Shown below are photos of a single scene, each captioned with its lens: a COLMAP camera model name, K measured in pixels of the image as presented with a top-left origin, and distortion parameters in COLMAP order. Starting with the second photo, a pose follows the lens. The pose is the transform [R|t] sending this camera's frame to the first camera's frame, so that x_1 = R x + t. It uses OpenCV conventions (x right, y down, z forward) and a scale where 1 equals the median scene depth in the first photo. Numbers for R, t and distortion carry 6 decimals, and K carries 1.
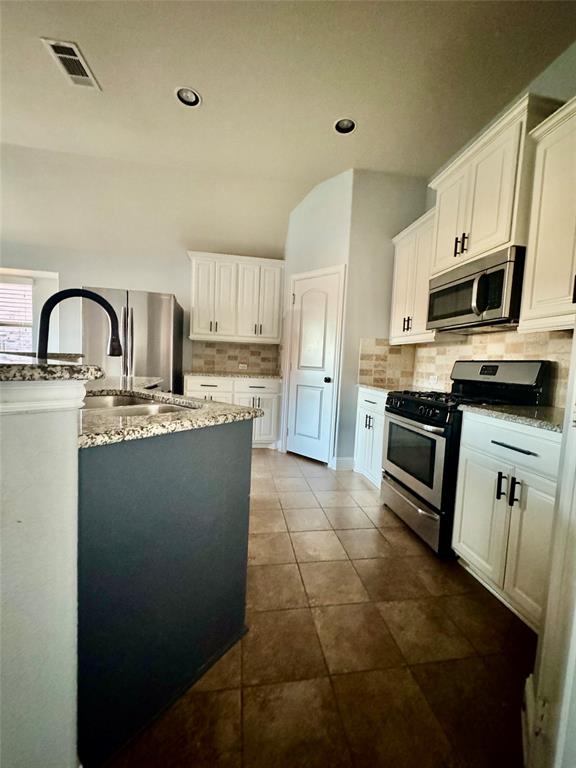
lens RADIAL K [[308.0, 0, 288.0], [0, 308.0, 384.0], [0, 0, 1]] dist [-0.001920, 0.000094]
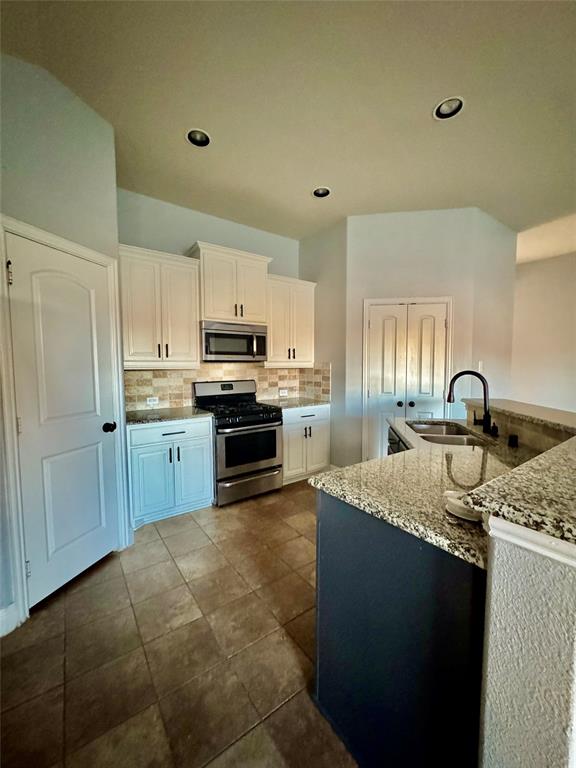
lens RADIAL K [[307.0, 0, 288.0], [0, 307.0, 384.0], [0, 0, 1]] dist [-0.002717, -0.000096]
pose [[-0.441695, -0.100247, 0.891547, -1.130711], [0.046119, 0.989887, 0.134152, -0.320537], [-0.895979, 0.100371, -0.432605, 1.714649]]
